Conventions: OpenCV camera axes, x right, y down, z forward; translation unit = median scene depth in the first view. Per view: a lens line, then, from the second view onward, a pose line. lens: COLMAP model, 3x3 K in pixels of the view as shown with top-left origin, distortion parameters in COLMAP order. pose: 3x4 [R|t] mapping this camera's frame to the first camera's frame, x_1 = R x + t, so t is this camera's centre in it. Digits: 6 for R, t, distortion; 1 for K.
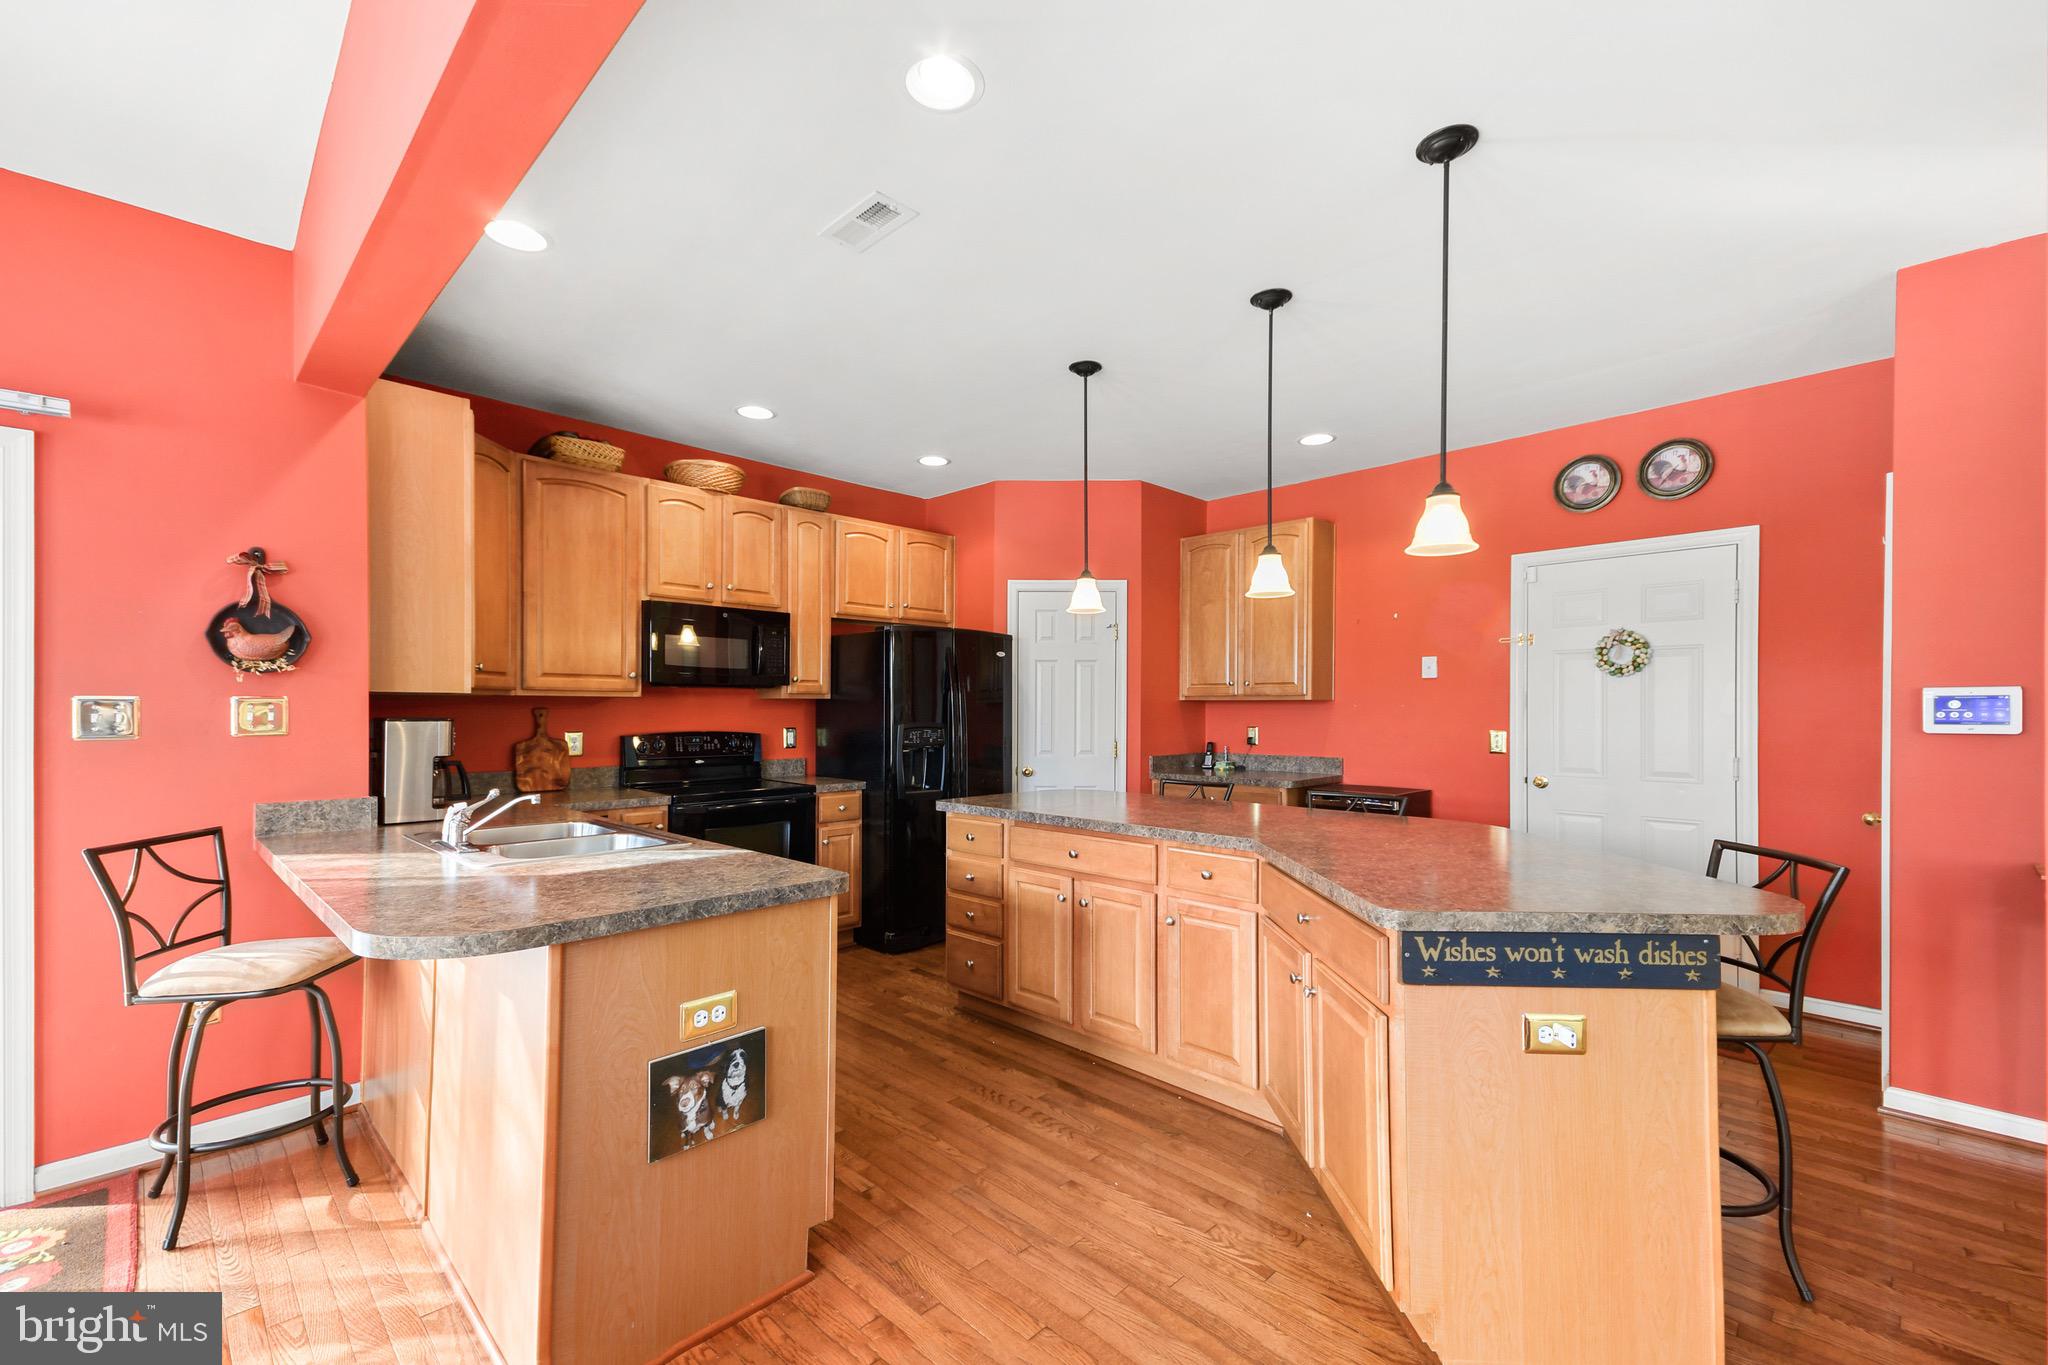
lens RADIAL K [[853.5, 0, 1025.3], [0, 853.5, 708.7], [0, 0, 1]] dist [0.032470, -0.000010]
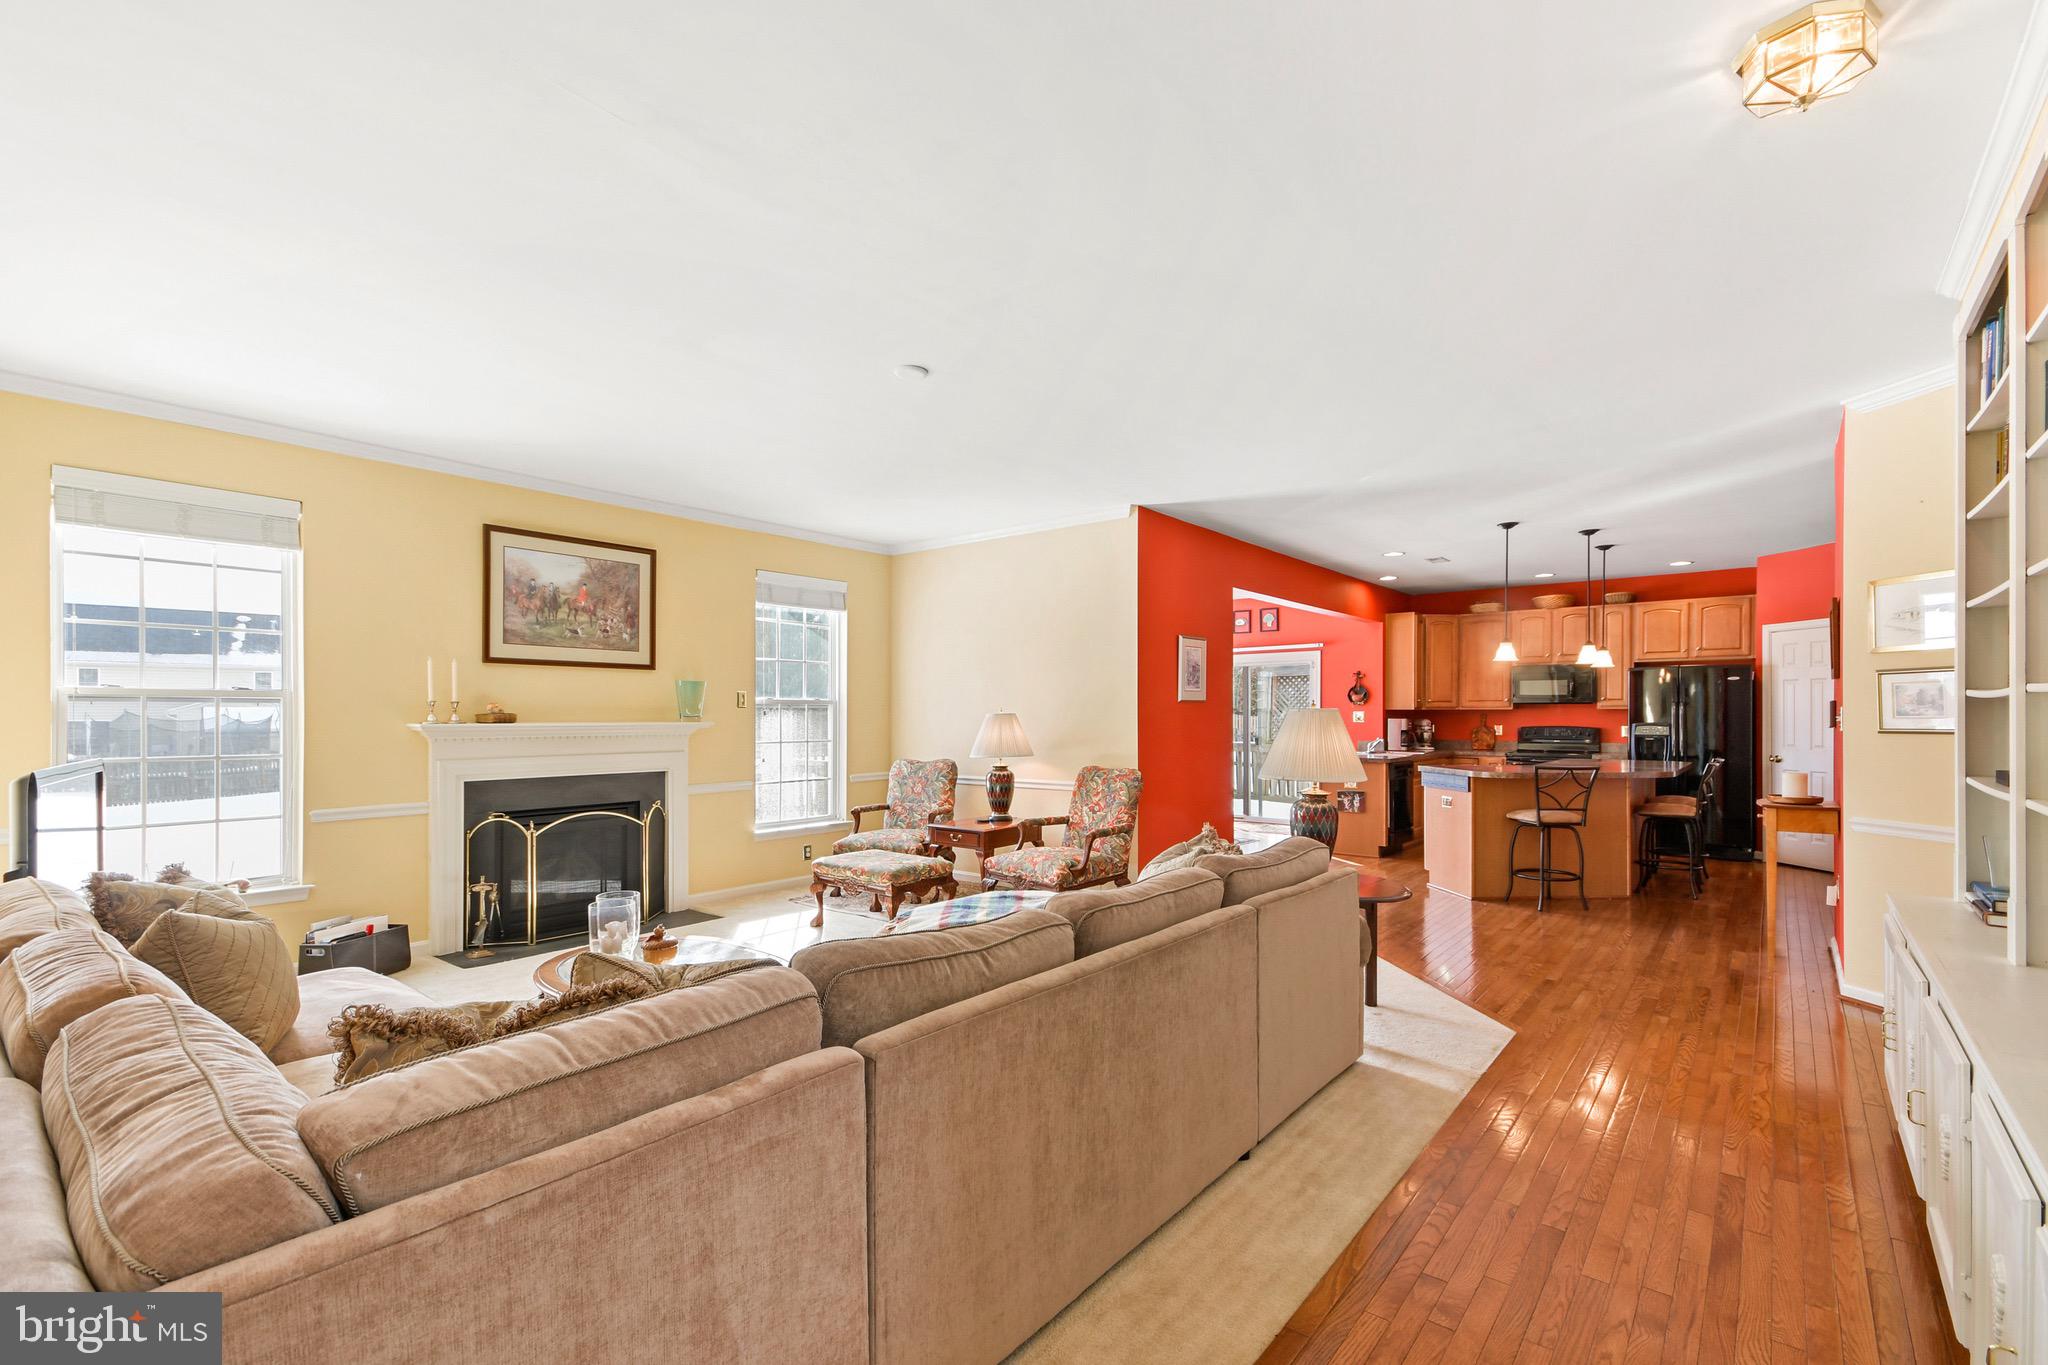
lens RADIAL K [[894.3, 0, 1023.6], [0, 894.3, 727.6], [0, 0, 1]] dist [0.020375, 0.000035]
pose [[0.095240, 0.013596, -0.995361, 1.785964], [-0.000445, 0.999907, 0.013615, 0.001815], [0.995454, -0.000854, 0.095237, -0.495614]]
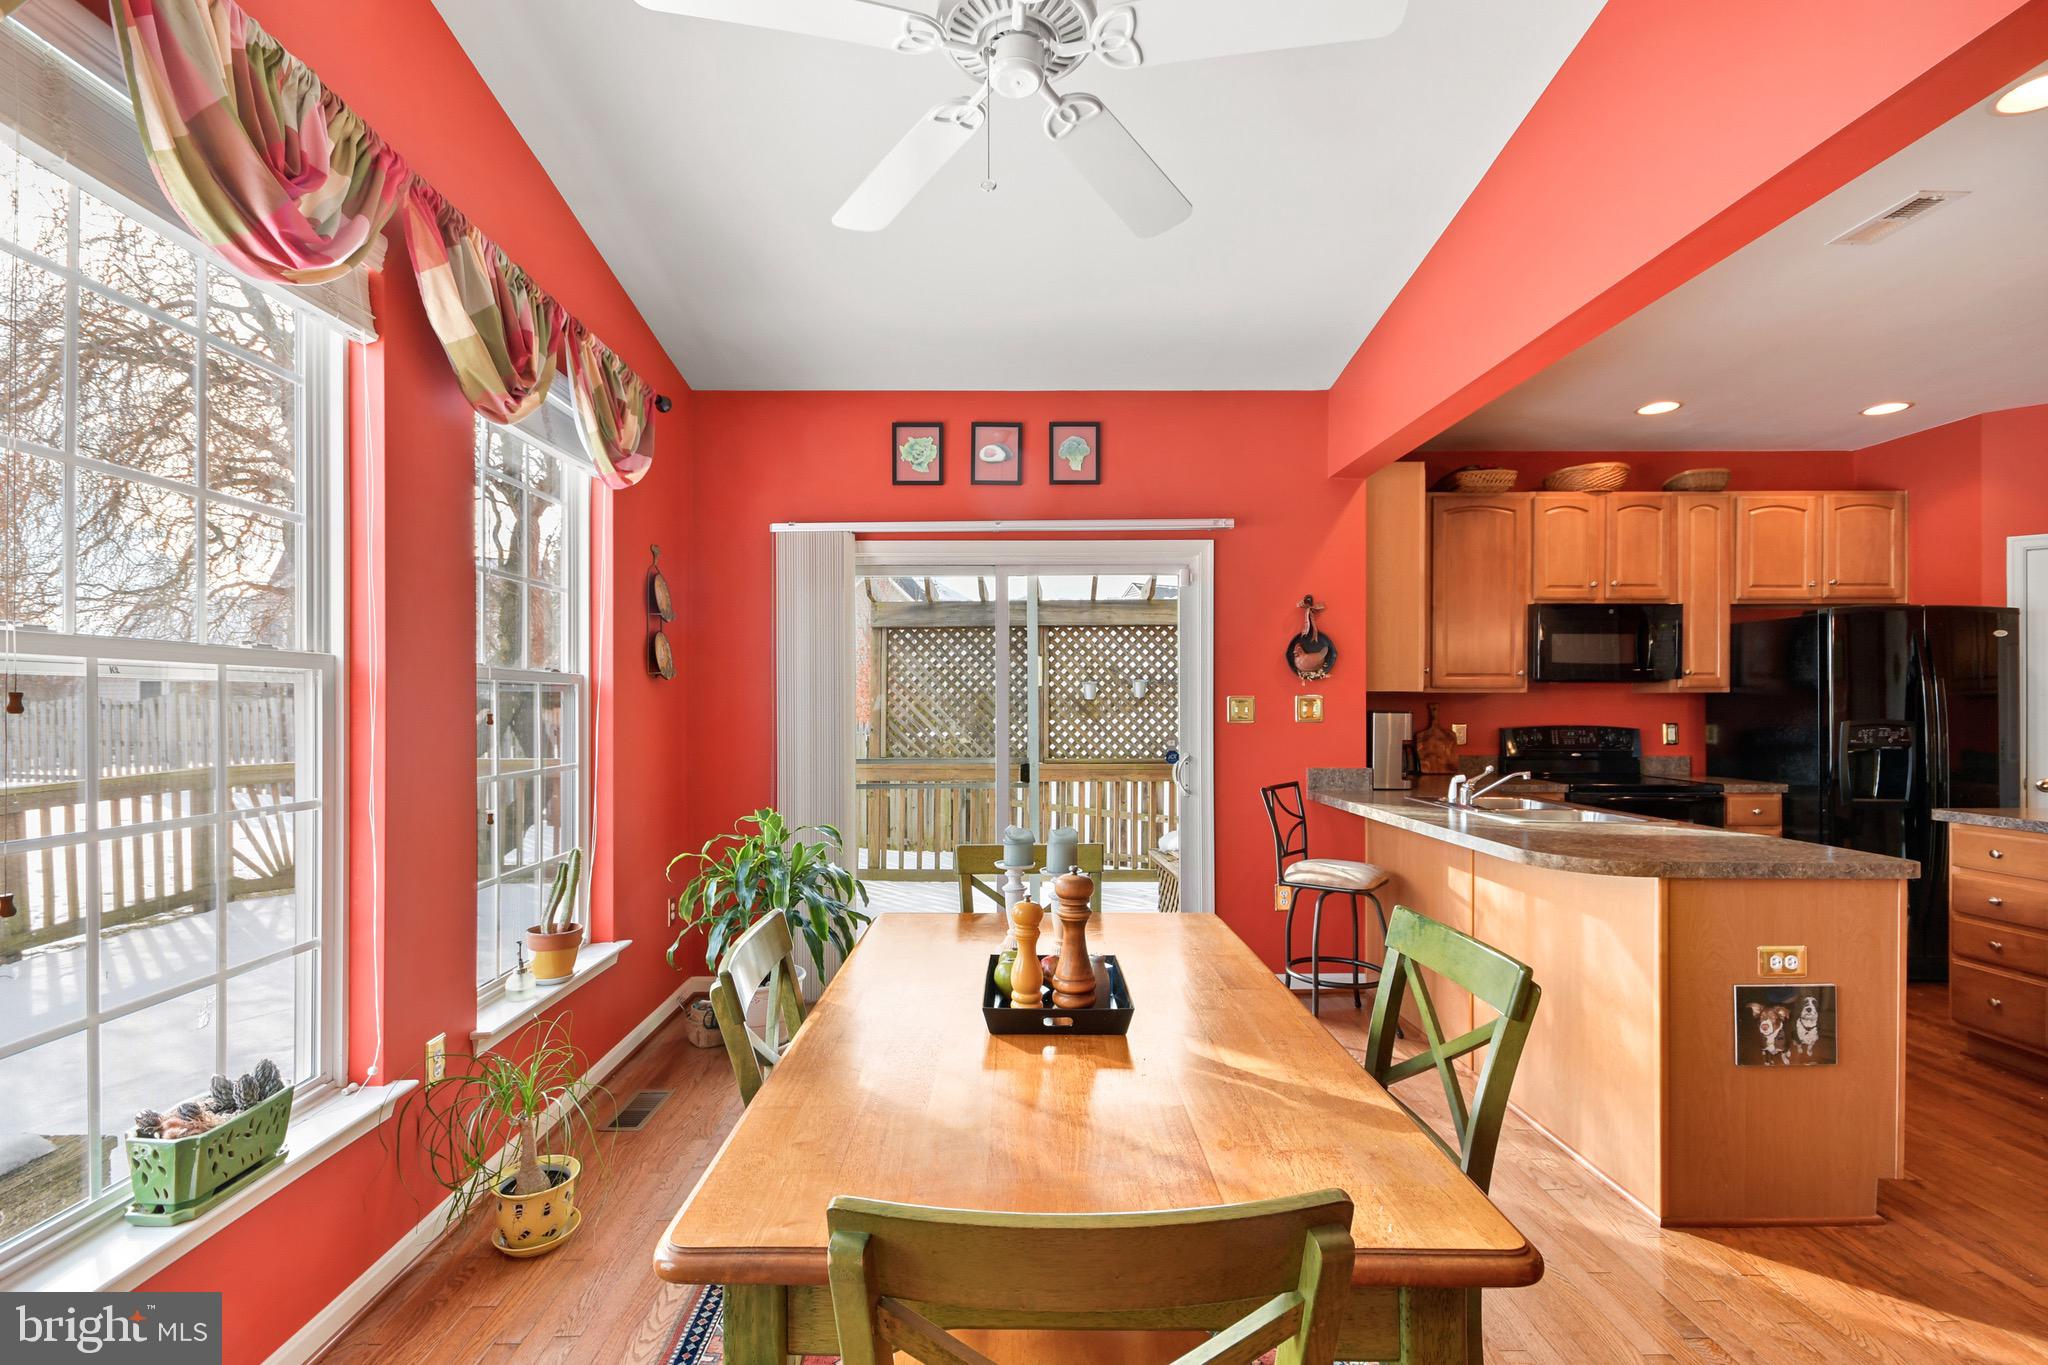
lens RADIAL K [[894.5, 0, 1013.7], [0, 894.5, 700.5], [0, 0, 1]] dist [0.020558, -0.012065]
pose [[0.706593, -0.003673, -0.707611, -0.102156], [0.001526, 0.999992, -0.003667, -0.000608], [0.707619, 0.001511, 0.706593, -0.275764]]
